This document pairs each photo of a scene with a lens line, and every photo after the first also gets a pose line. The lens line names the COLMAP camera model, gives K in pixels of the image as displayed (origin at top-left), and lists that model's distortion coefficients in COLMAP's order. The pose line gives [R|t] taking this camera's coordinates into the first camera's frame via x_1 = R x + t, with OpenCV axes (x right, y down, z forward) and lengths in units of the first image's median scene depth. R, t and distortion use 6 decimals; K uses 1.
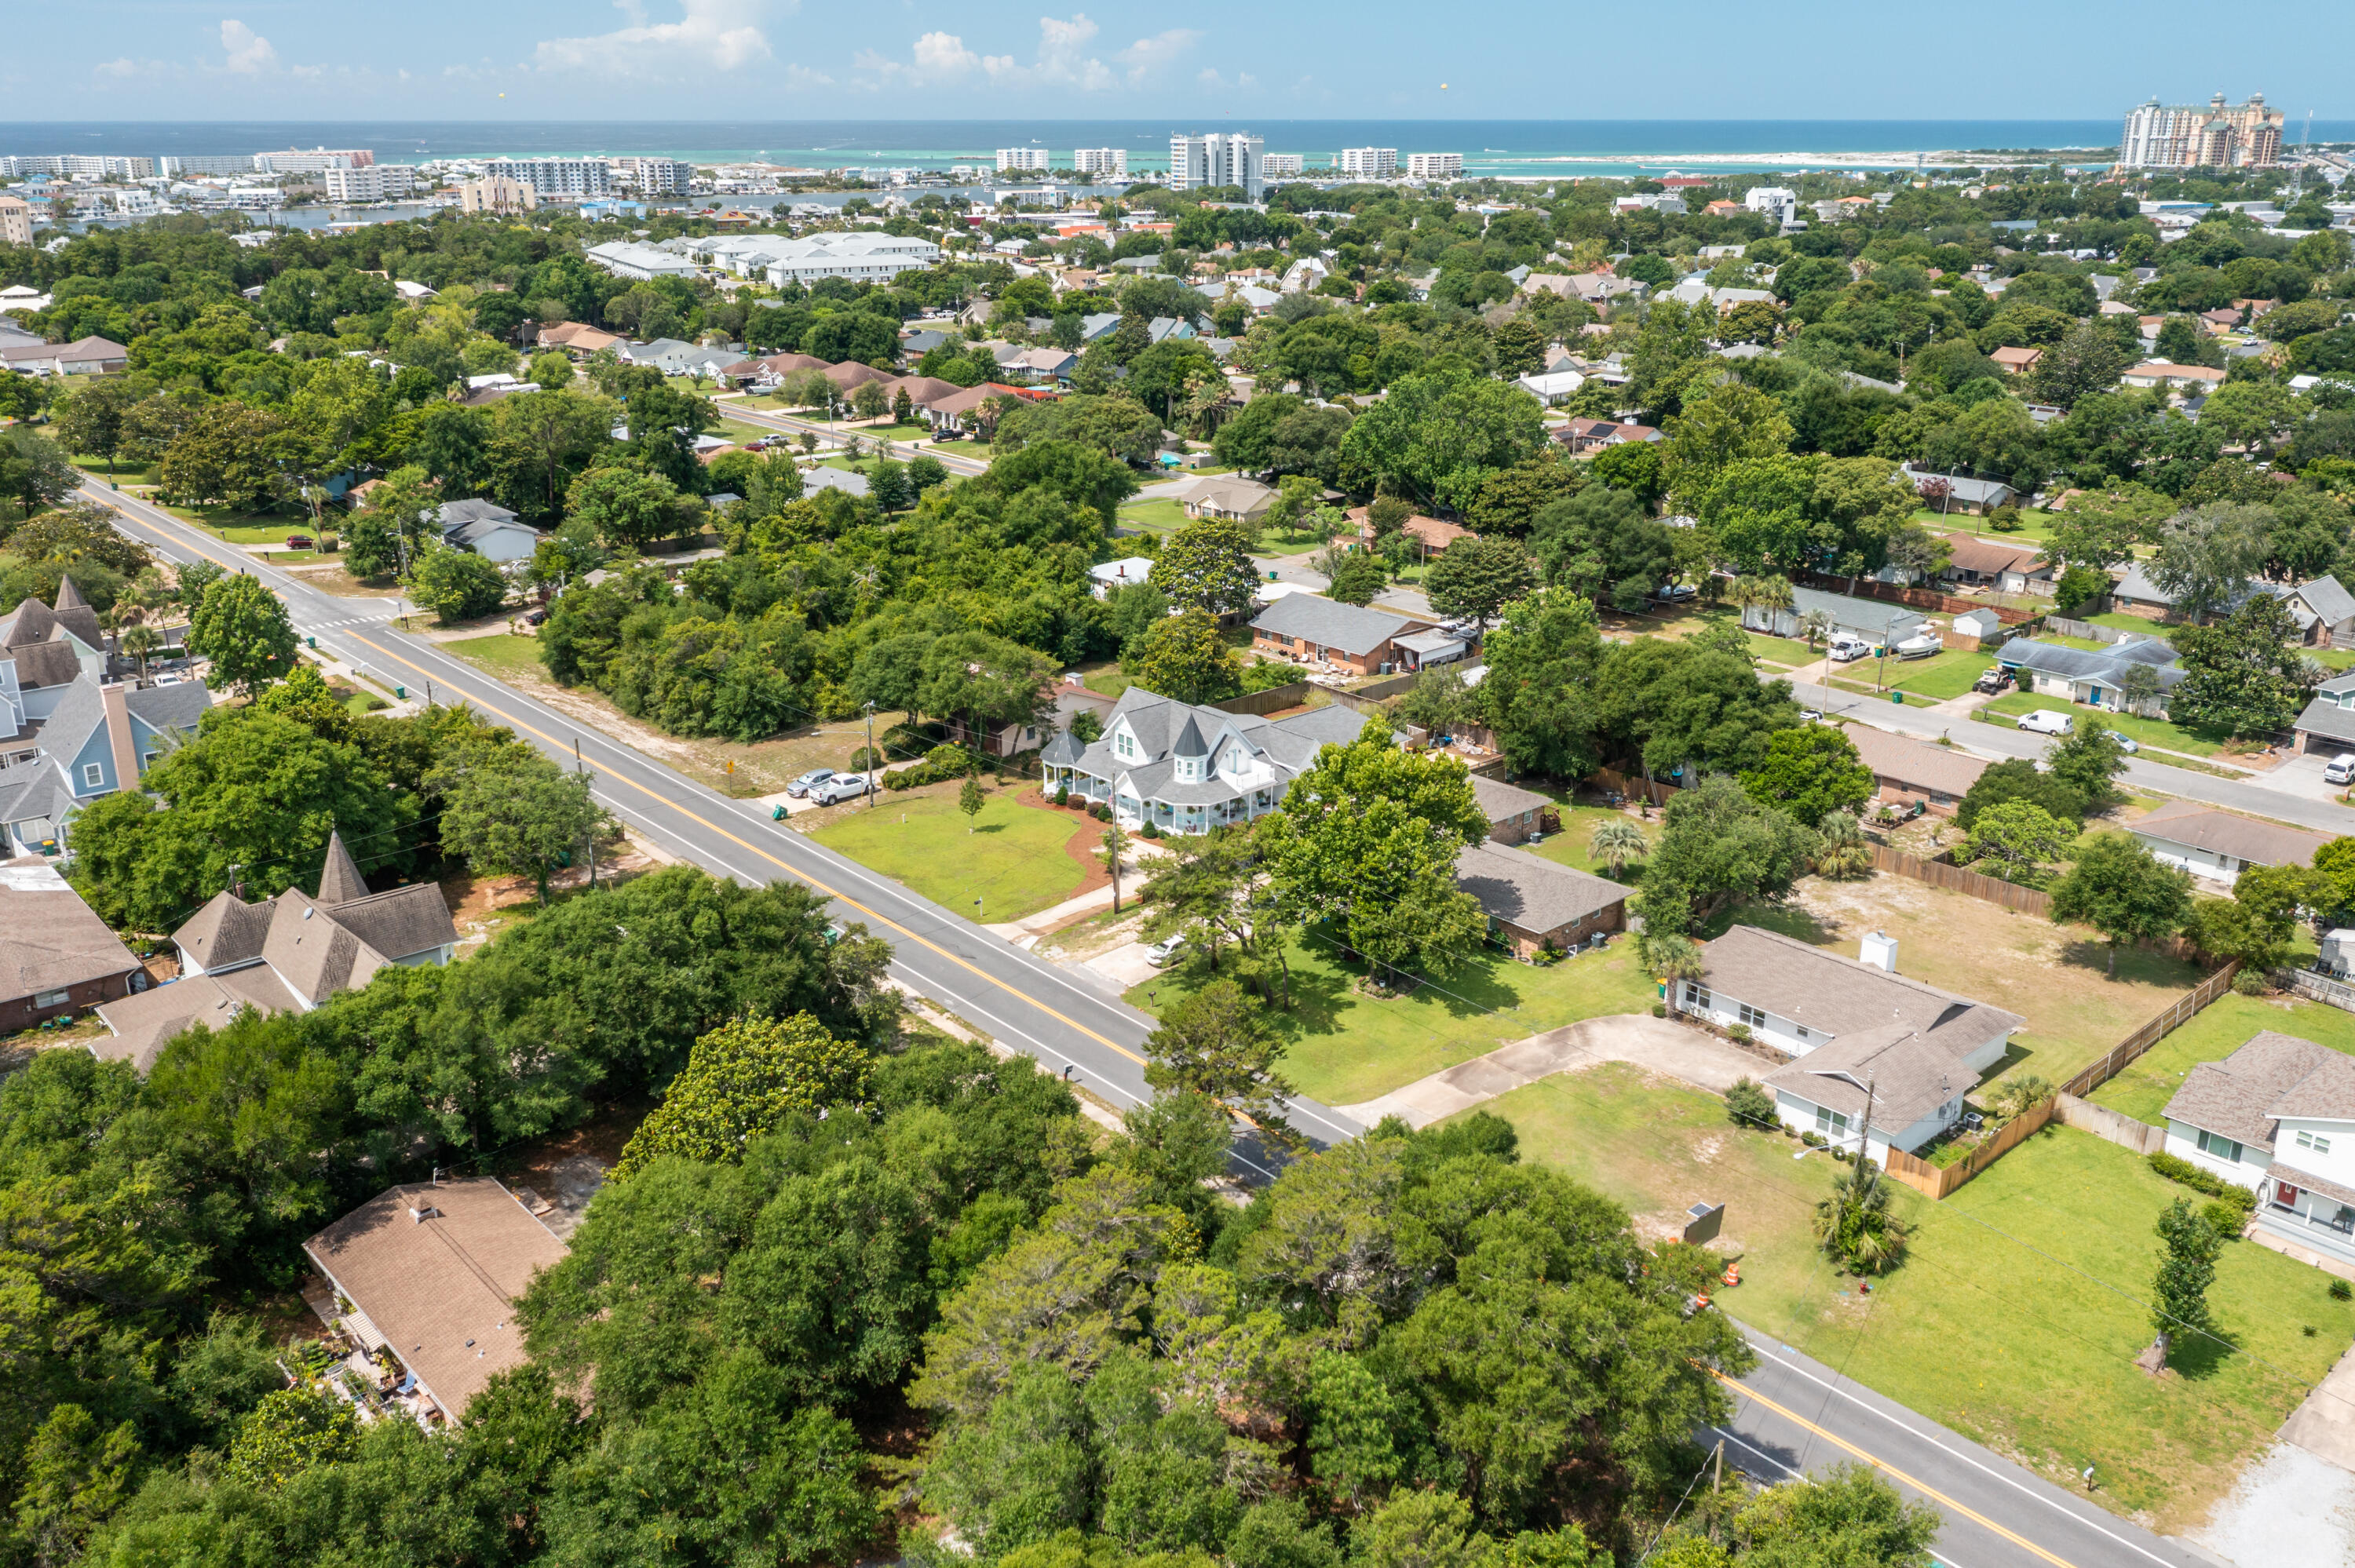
lens RADIAL K [[1914.7, 0, 1170.8], [0, 1914.7, 787.1], [0, 0, 1]] dist [-0.002390, 0.003113]
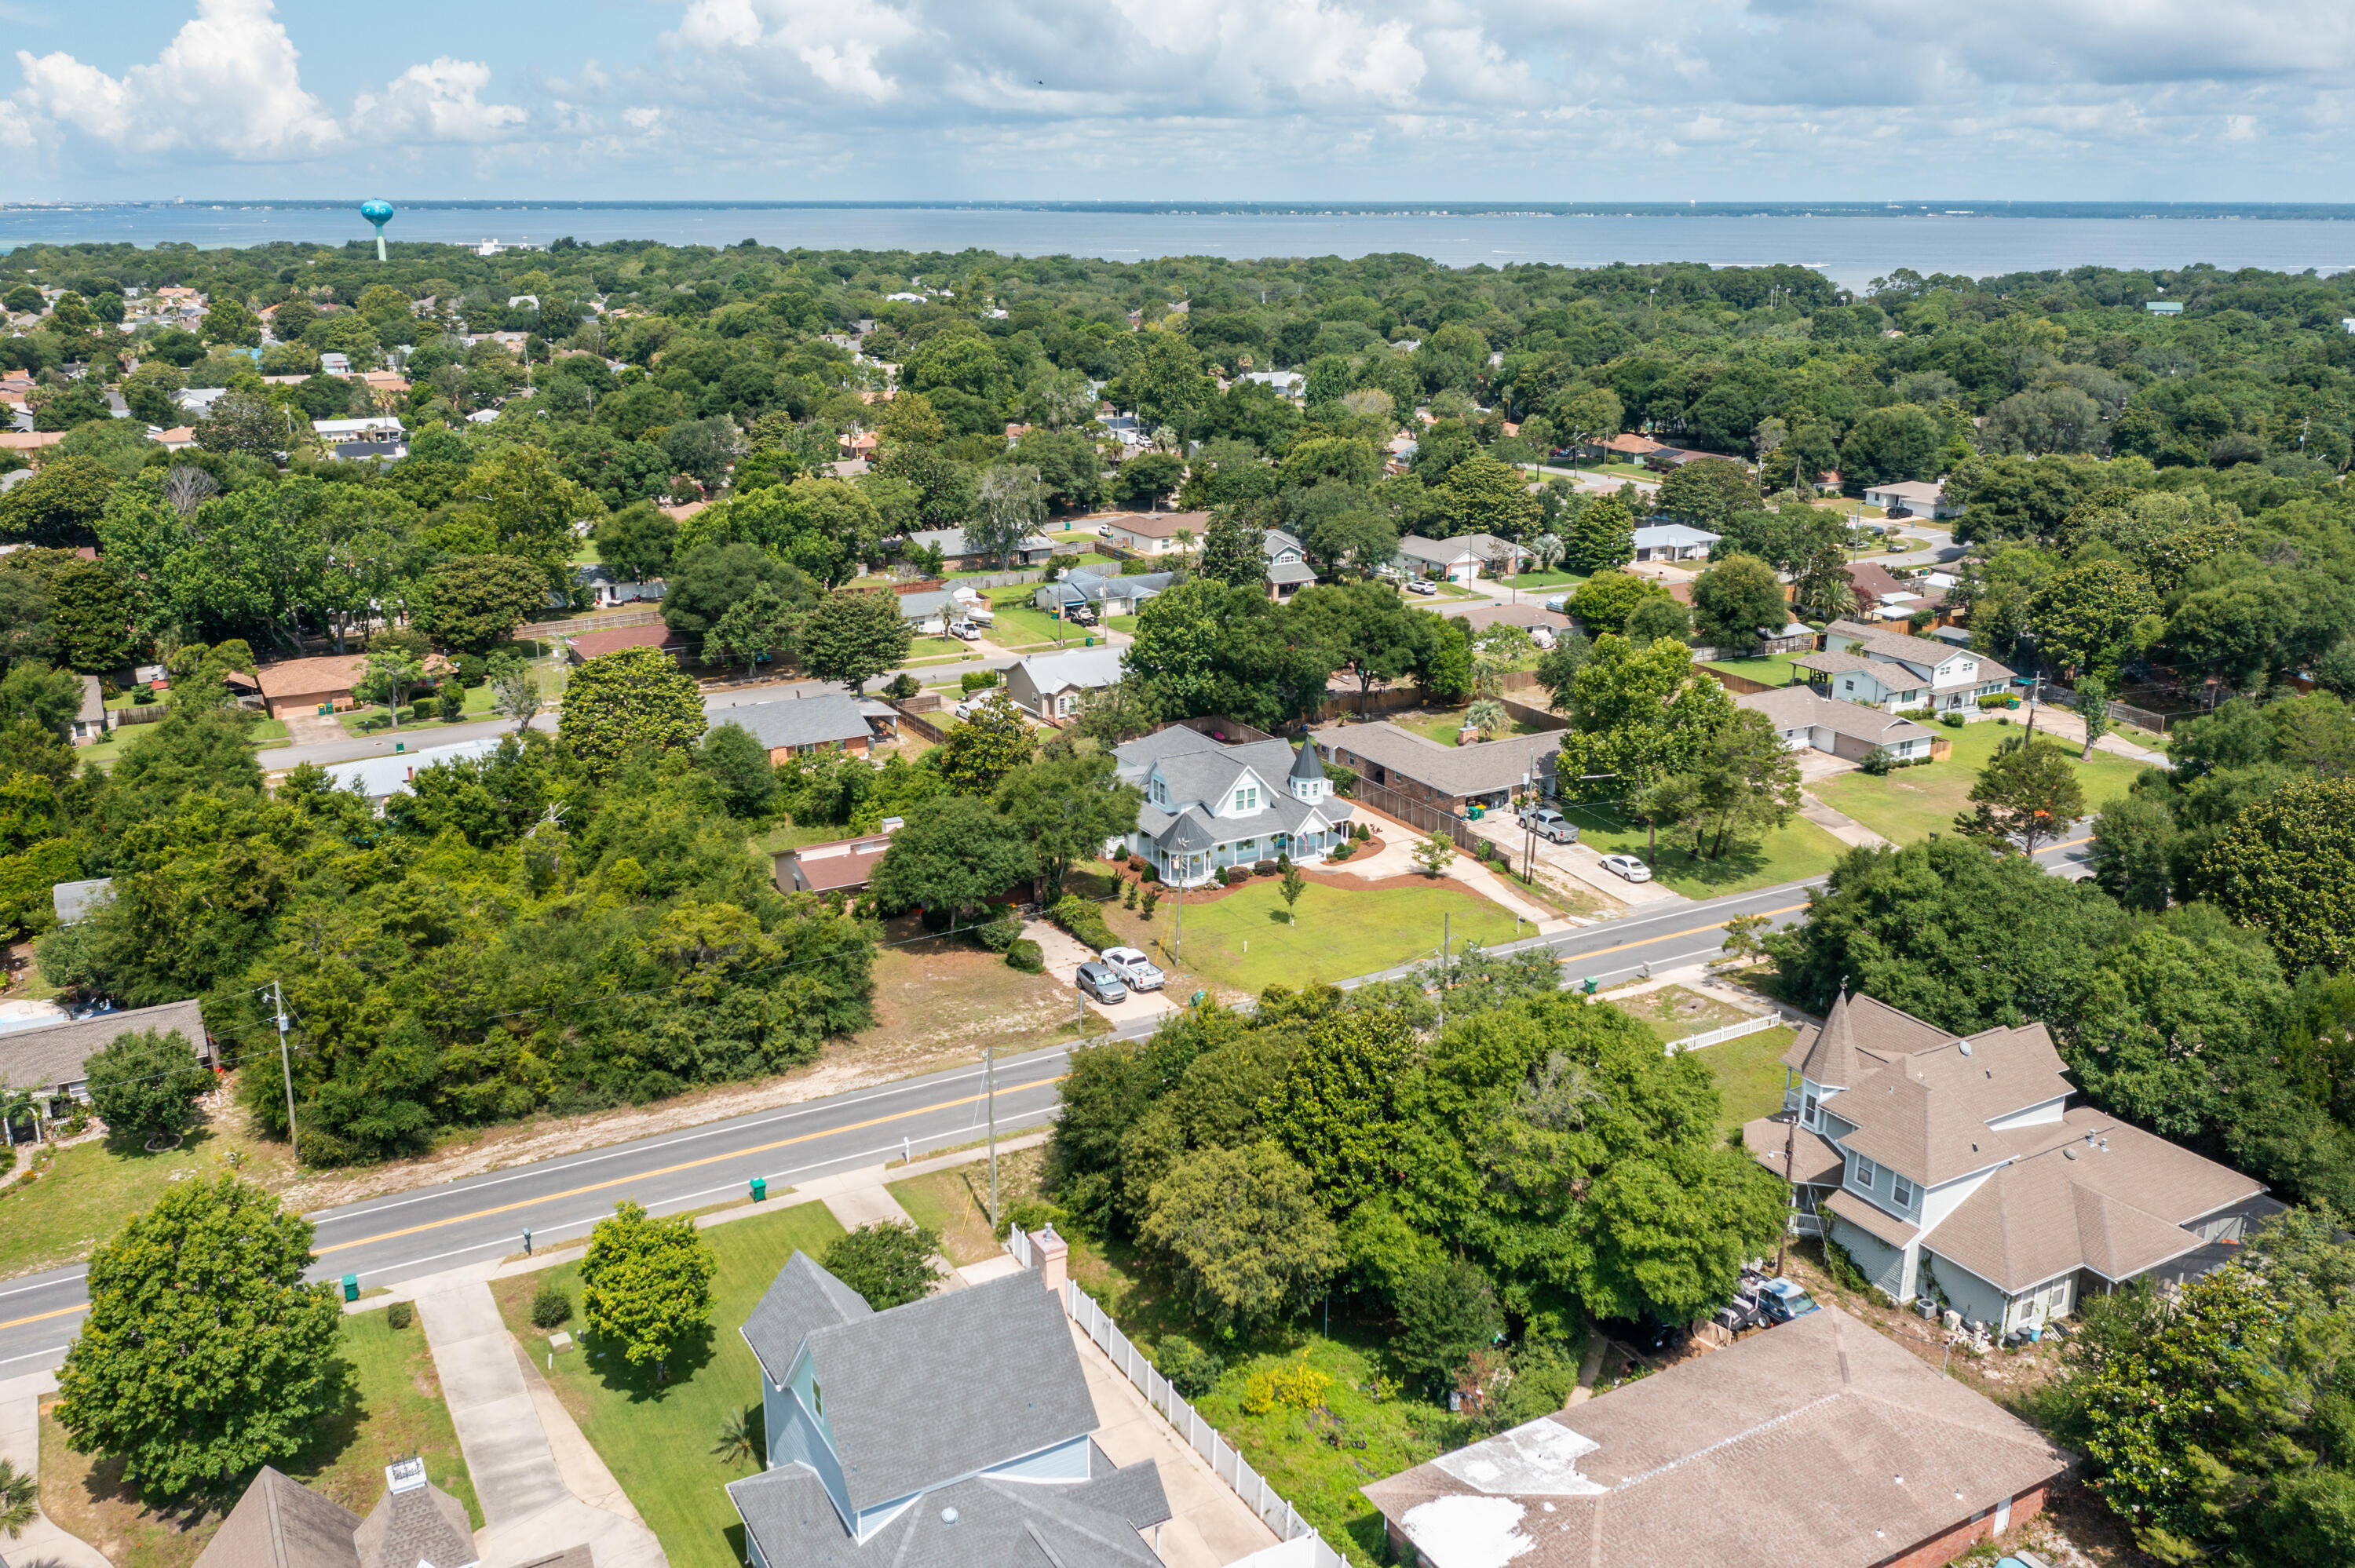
lens RADIAL K [[1895.6, 0, 1177.5], [0, 1895.6, 784.0], [0, 0, 1]] dist [-0.002013, -0.002065]
pose [[0.203132, -0.285694, 0.936545, -0.748604], [0.320485, 0.923200, 0.212111, -0.196530], [-0.925217, 0.257062, 0.279092, 0.613383]]
